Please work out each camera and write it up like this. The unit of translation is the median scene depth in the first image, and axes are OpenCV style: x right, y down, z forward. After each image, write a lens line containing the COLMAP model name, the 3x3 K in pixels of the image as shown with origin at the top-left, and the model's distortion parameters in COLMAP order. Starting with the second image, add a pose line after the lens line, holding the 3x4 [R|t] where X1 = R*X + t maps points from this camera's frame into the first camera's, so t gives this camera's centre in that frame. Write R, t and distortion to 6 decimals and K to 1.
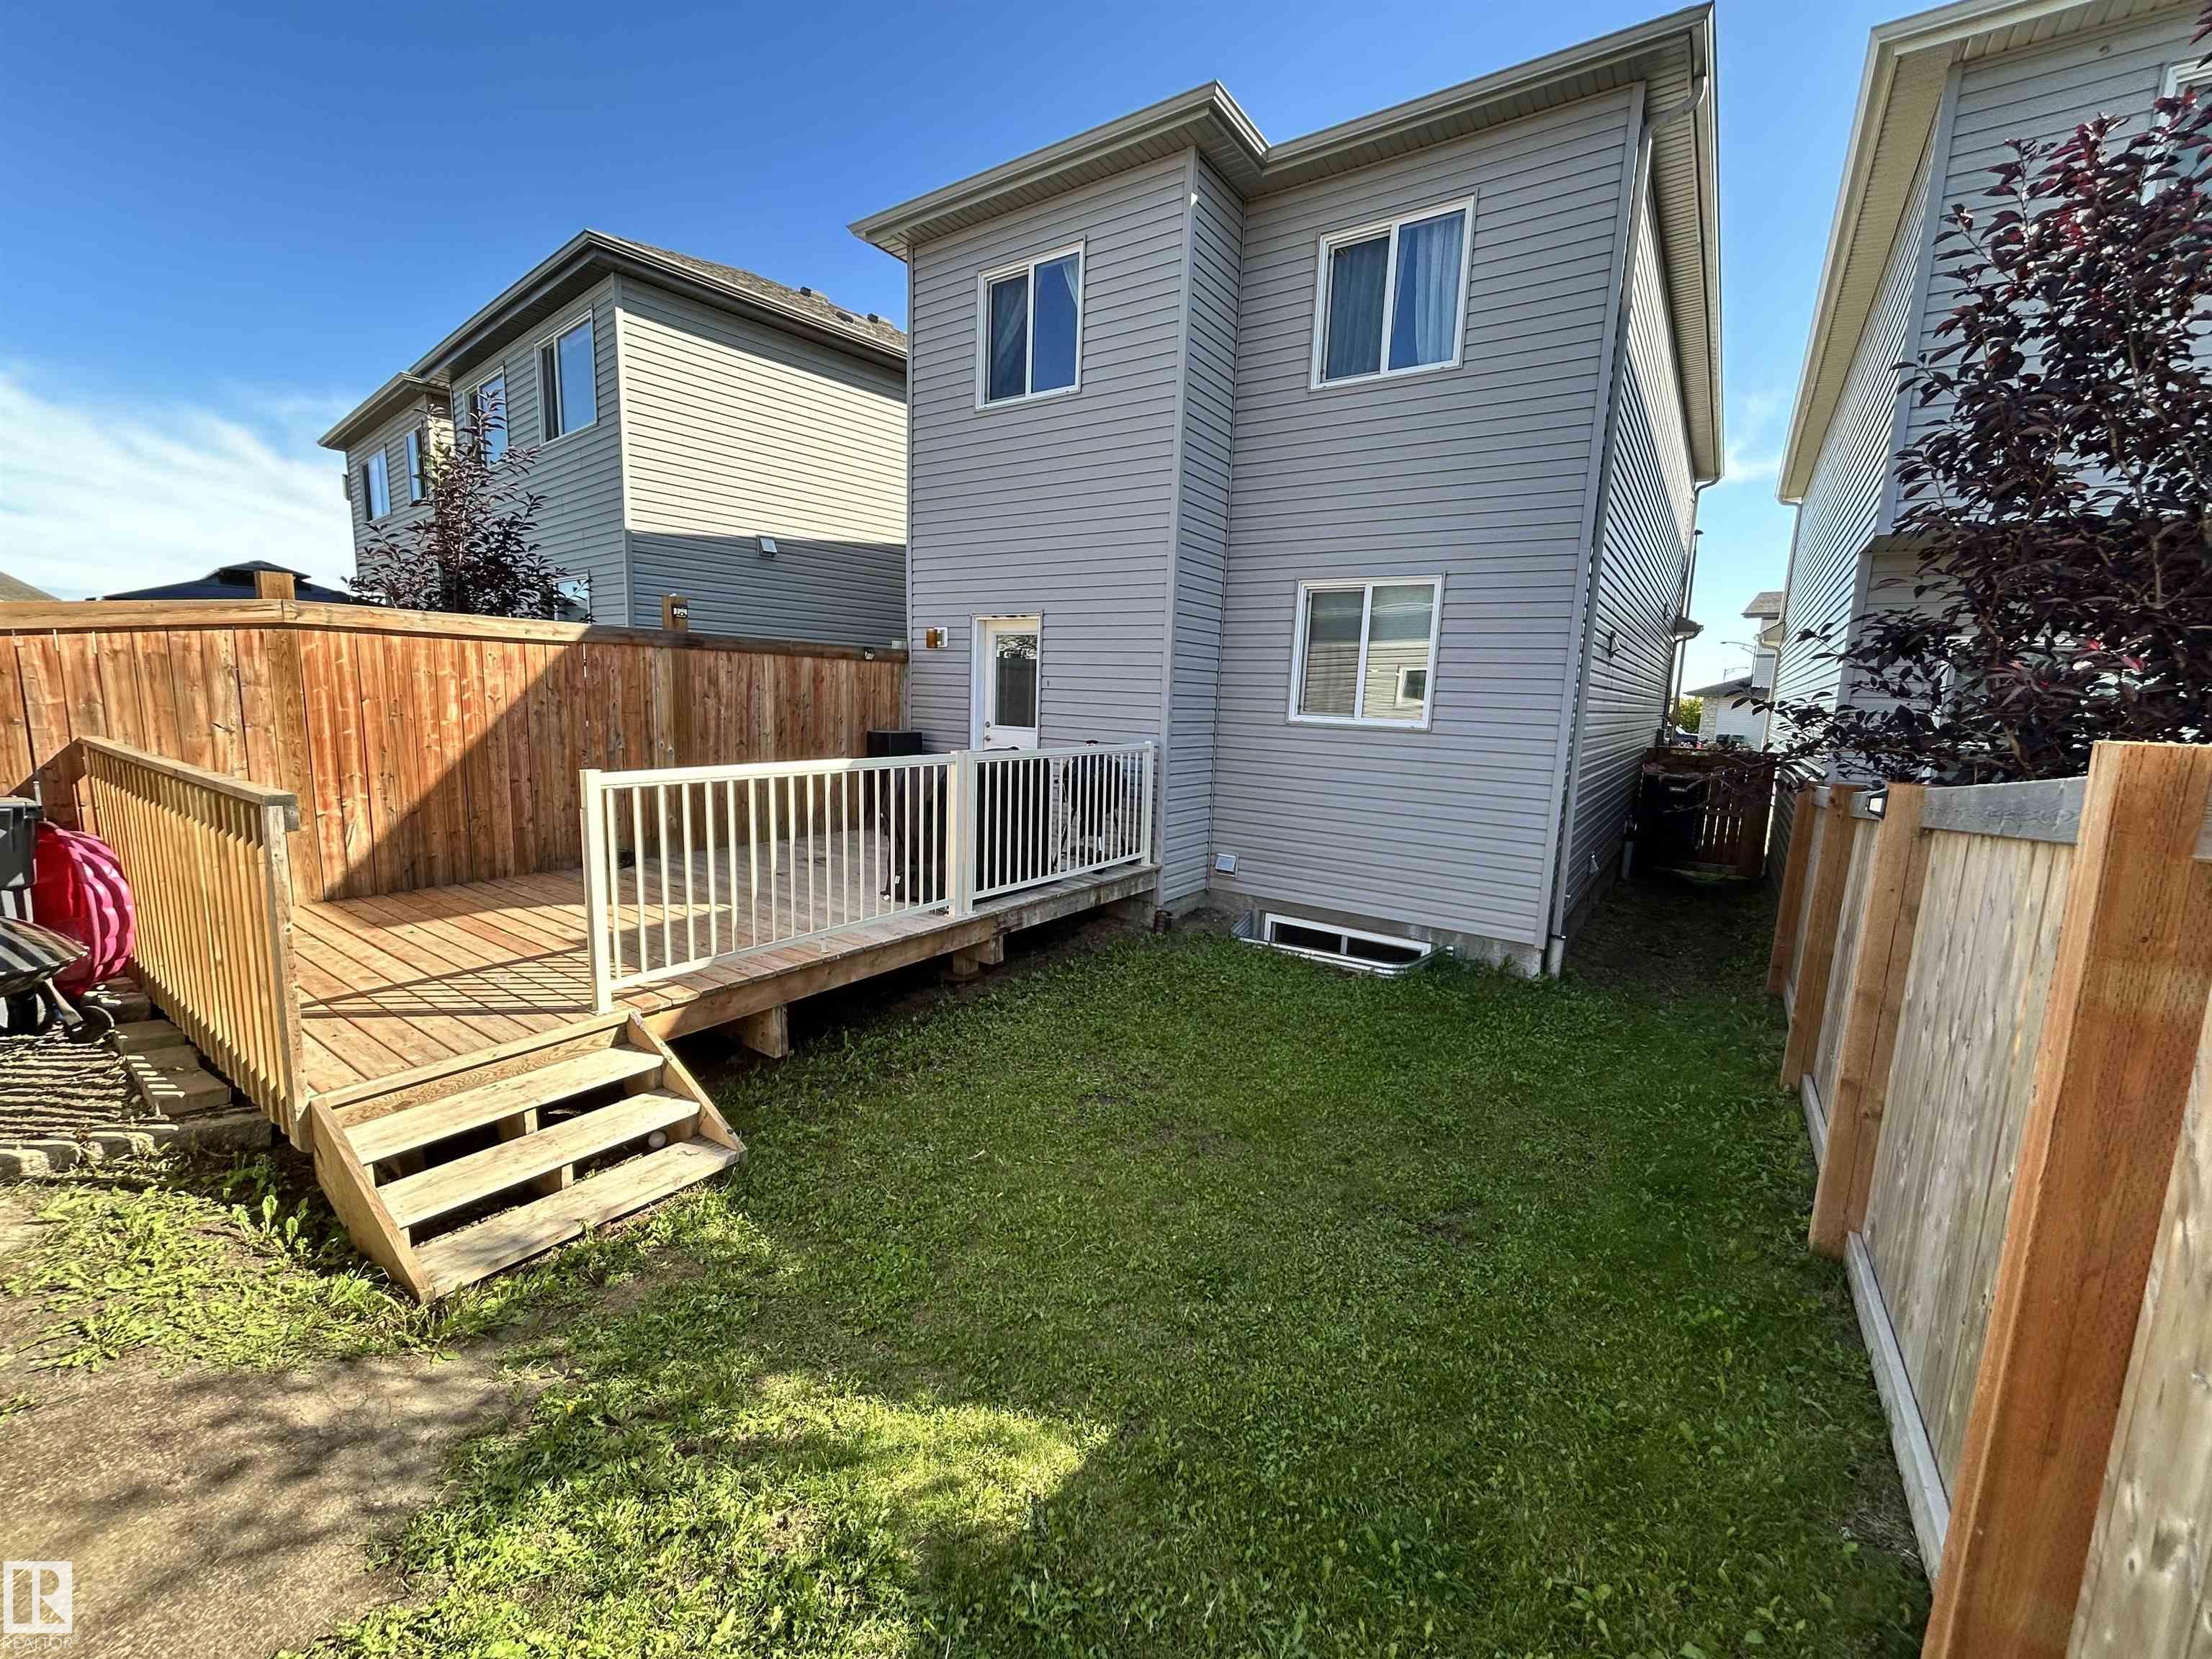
lens RADIAL K [[890.5, 0, 1101.3], [0, 890.5, 816.6], [0, 0, 1]] dist [-0.000489, 0.000541]
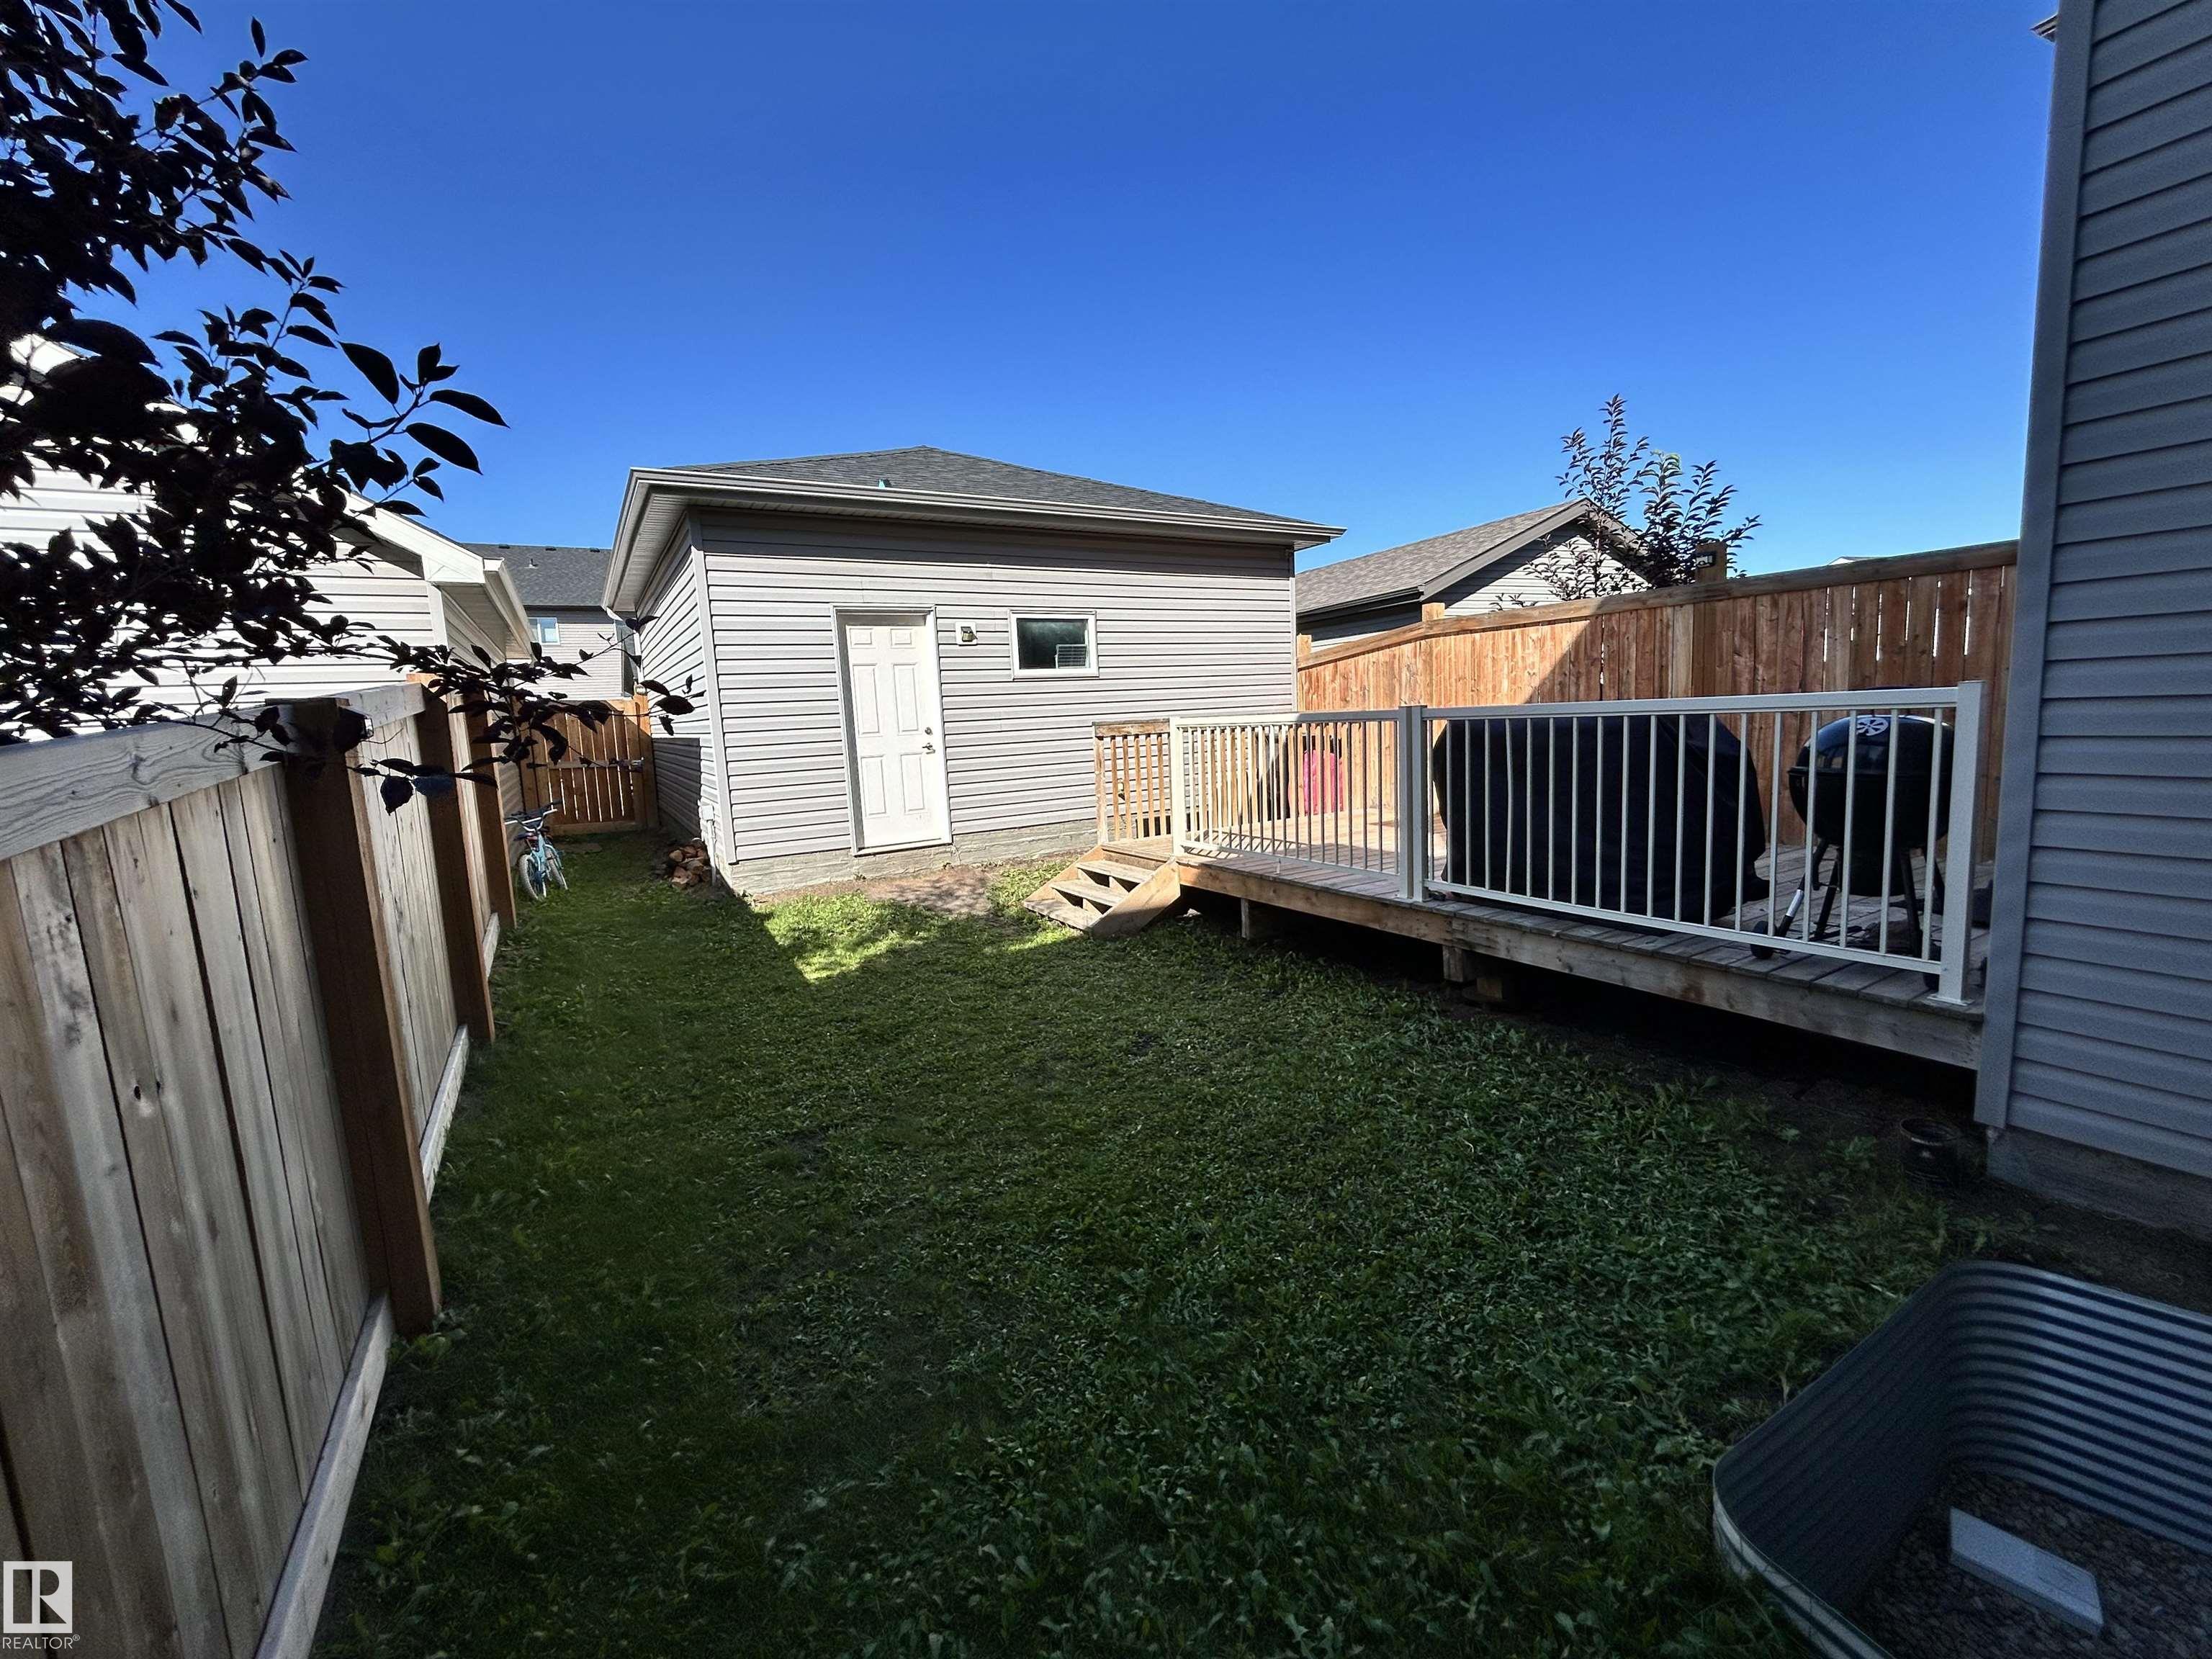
lens RADIAL K [[890.5, 0, 1102.6], [0, 890.5, 833.4], [0, 0, 1]] dist [-0.000489, 0.000541]
pose [[-0.414178, 0.107804, -0.903789, 0.913921], [-0.093077, 0.982739, 0.159875, -0.076514], [0.905424, 0.150339, -0.396995, 1.302609]]
